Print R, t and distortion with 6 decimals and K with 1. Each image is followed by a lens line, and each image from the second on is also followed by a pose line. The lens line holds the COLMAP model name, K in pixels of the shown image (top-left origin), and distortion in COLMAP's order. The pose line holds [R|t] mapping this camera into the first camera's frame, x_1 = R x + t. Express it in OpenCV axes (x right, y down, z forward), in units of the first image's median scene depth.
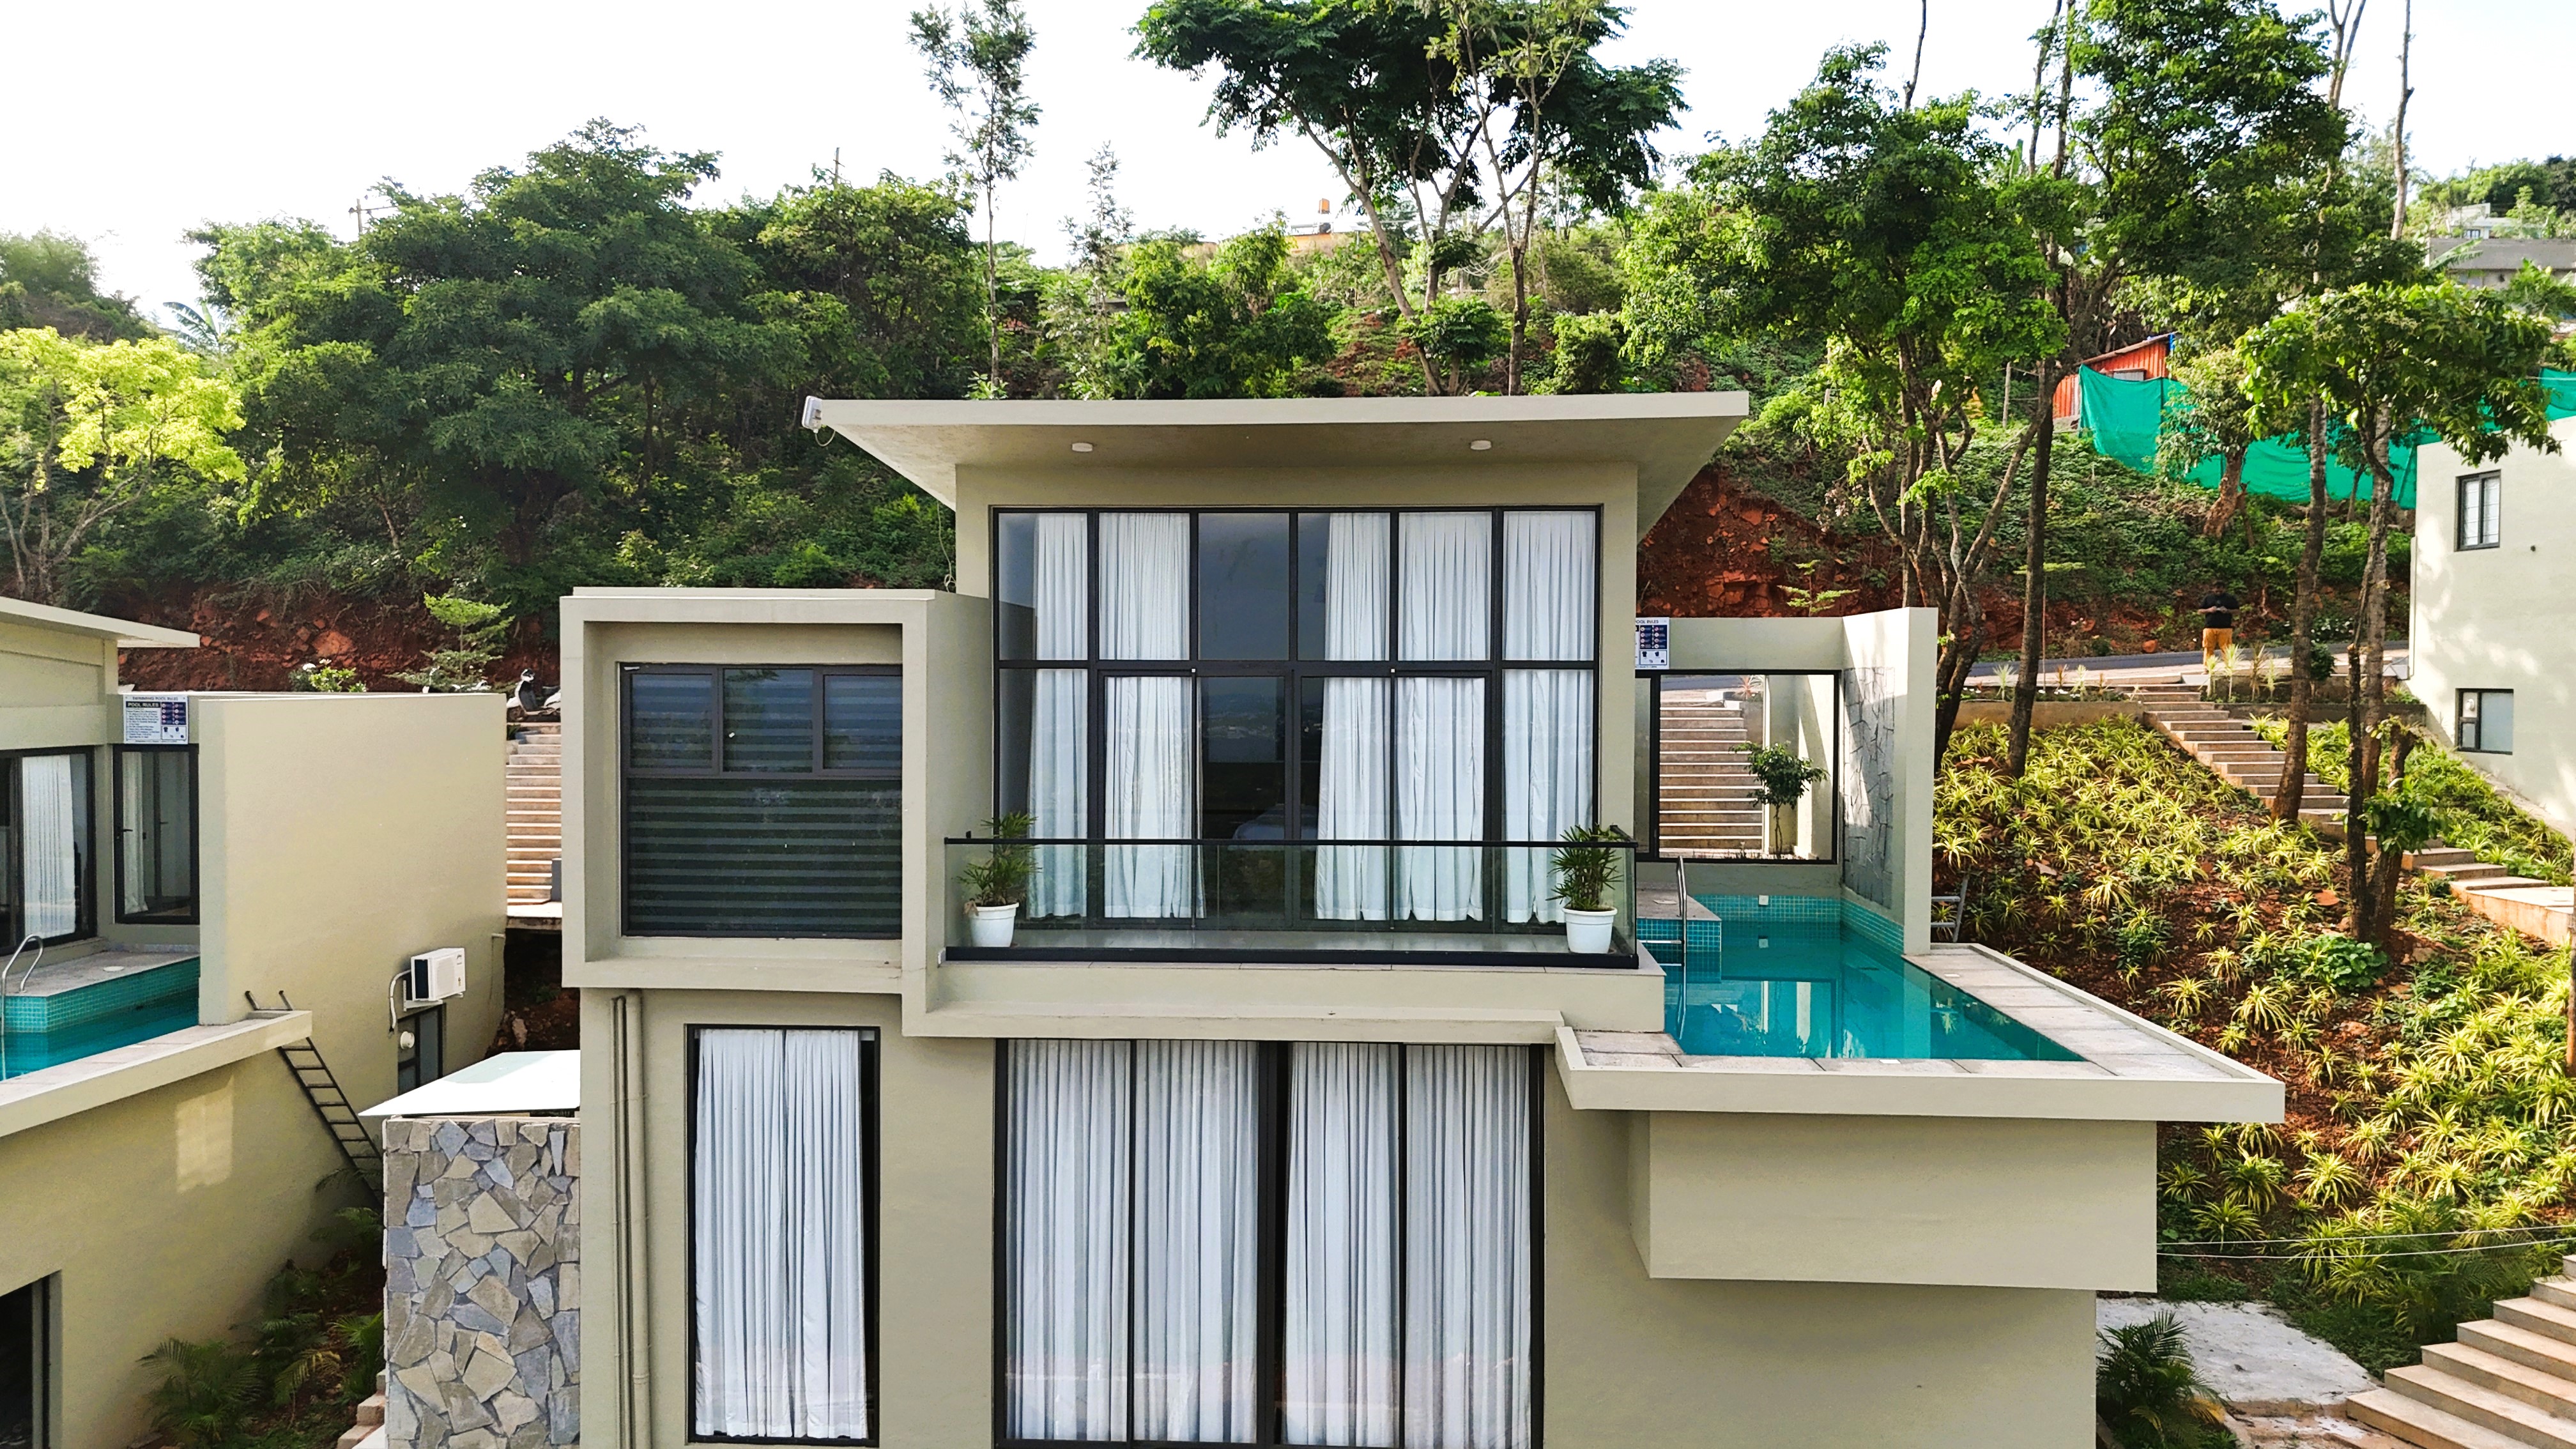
lens RADIAL K [[1909.9, 0, 1284.5], [0, 1909.9, 723.7], [0, 0, 1]] dist [0.013440, 0.002877]
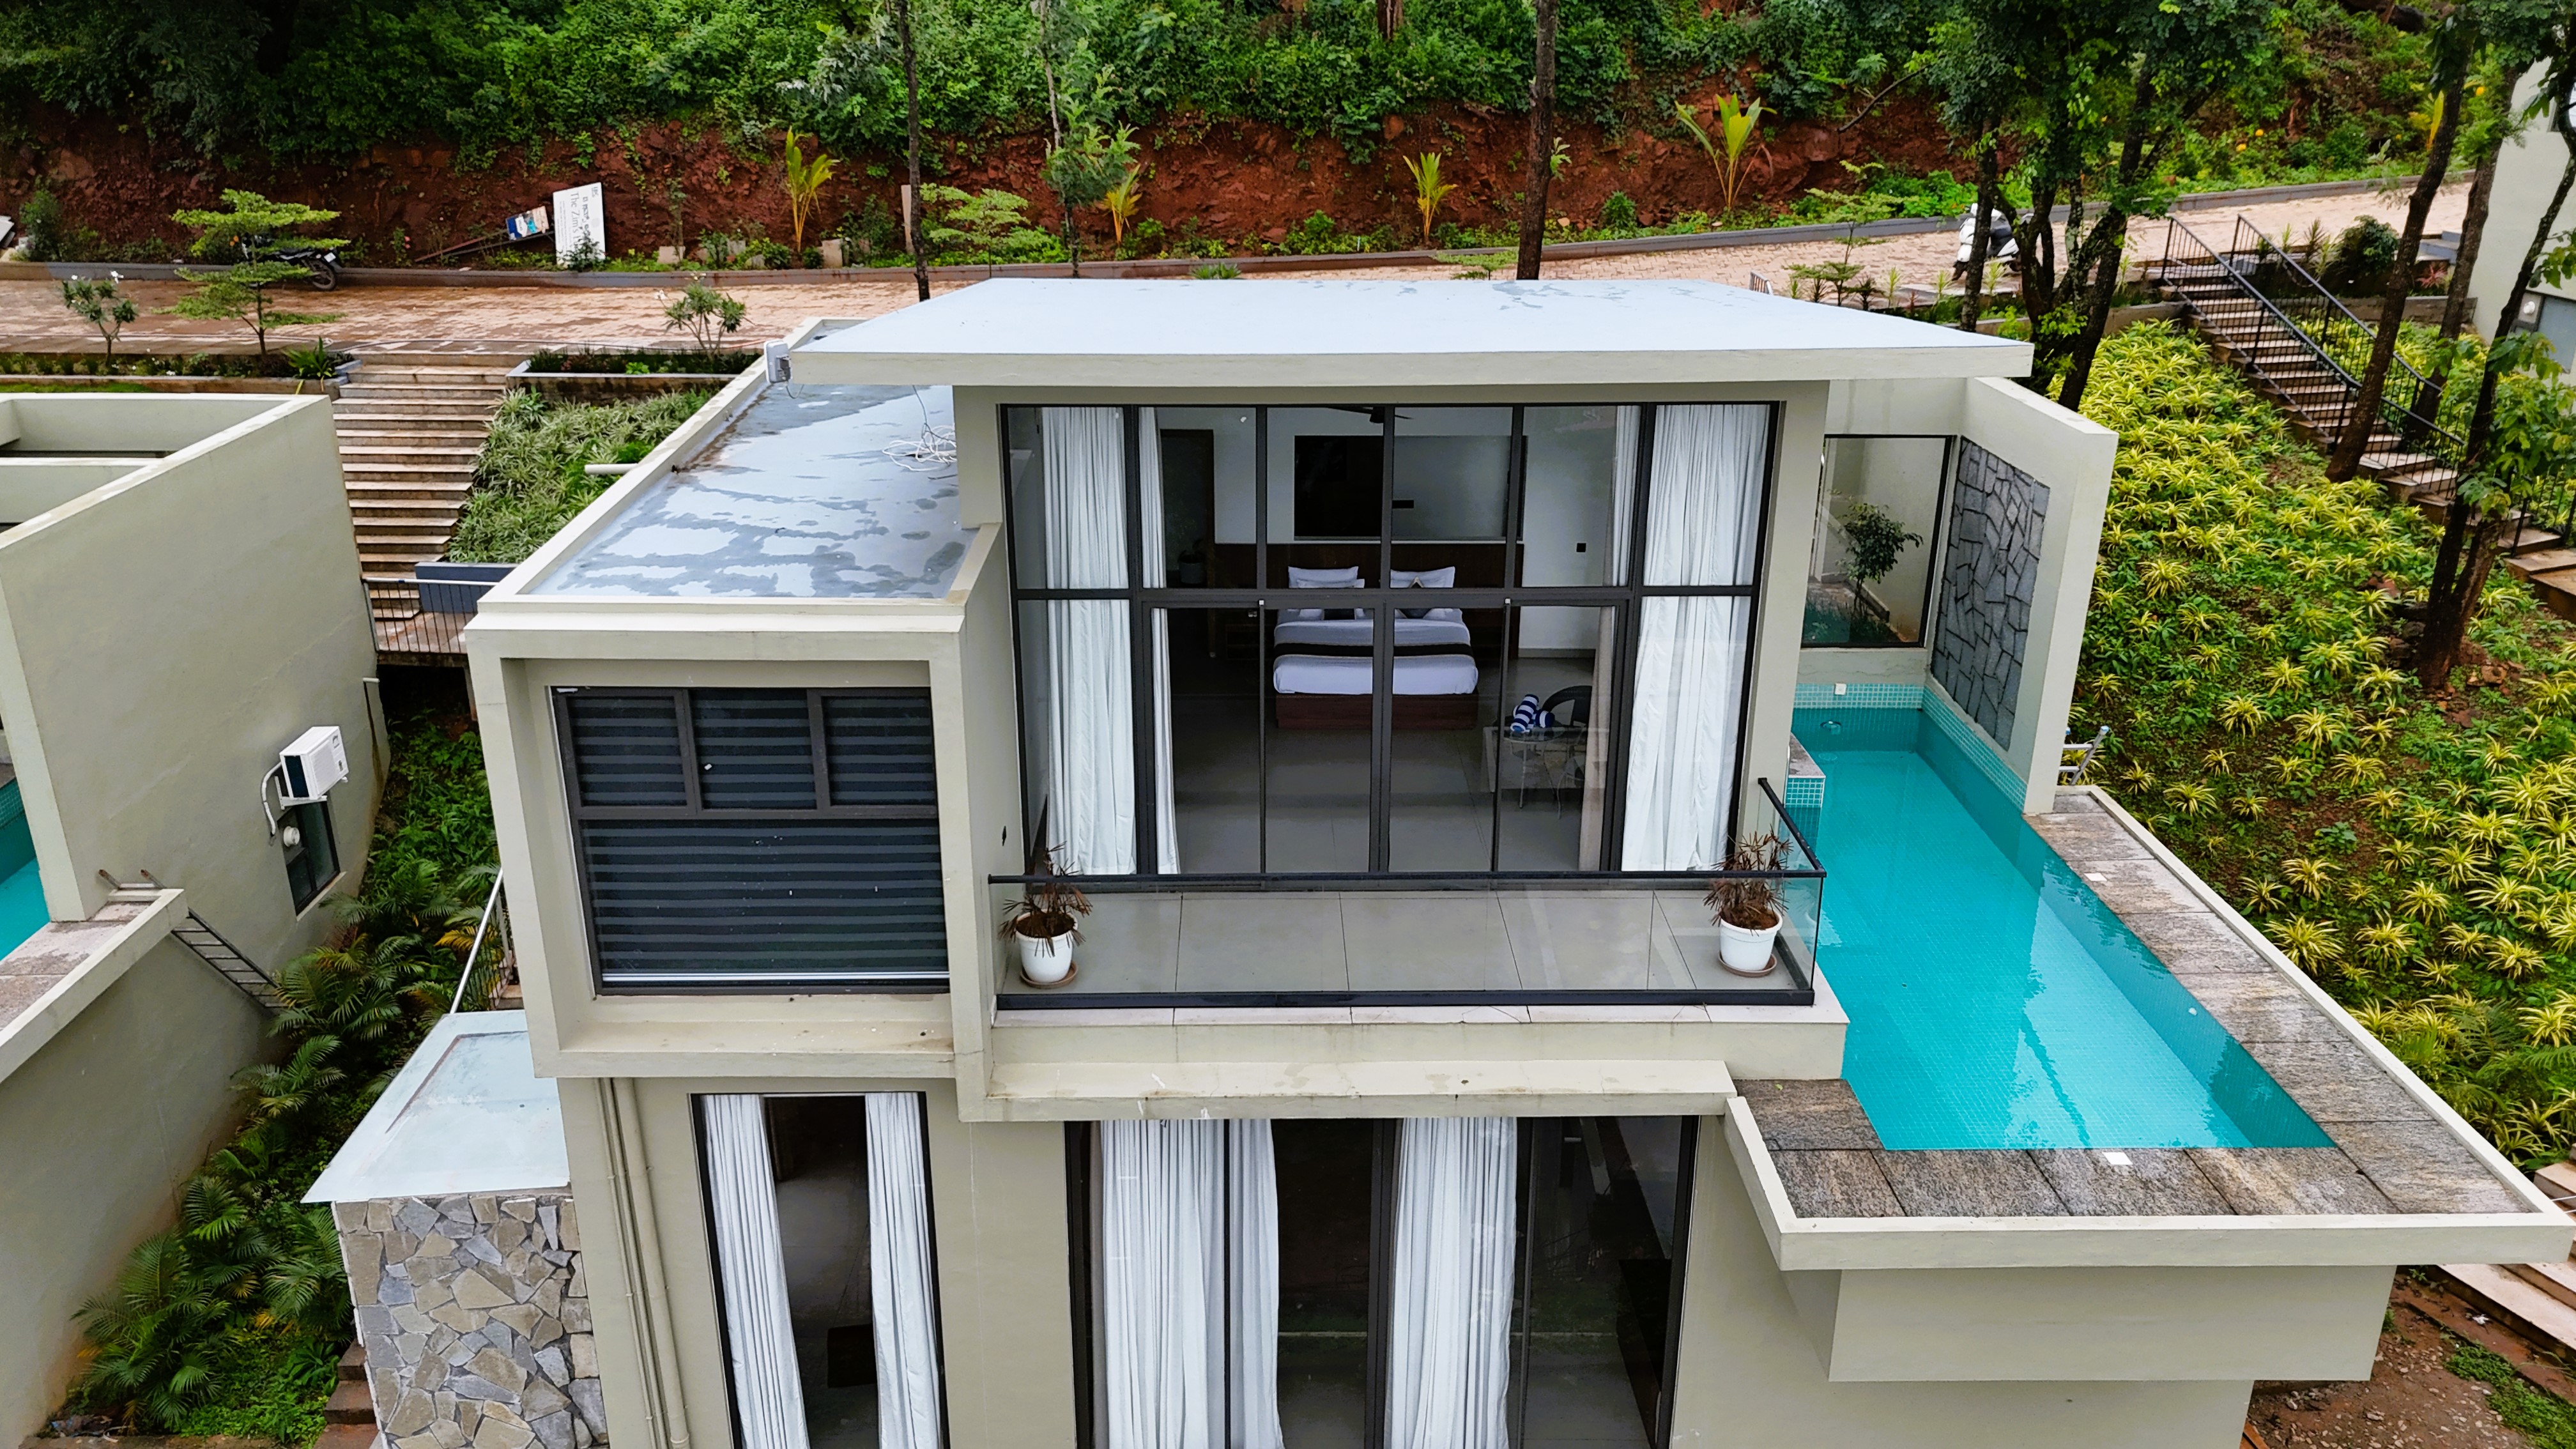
lens RADIAL K [[1909.9, 0, 1290.4], [0, 1909.9, 718.2], [0, 0, 1]] dist [0.013440, 0.002877]
pose [[0.996272, -0.032129, 0.080065, -0.111634], [0.003918, 0.943957, 0.330044, -0.269810], [-0.086182, -0.328500, 0.940564, 0.241901]]
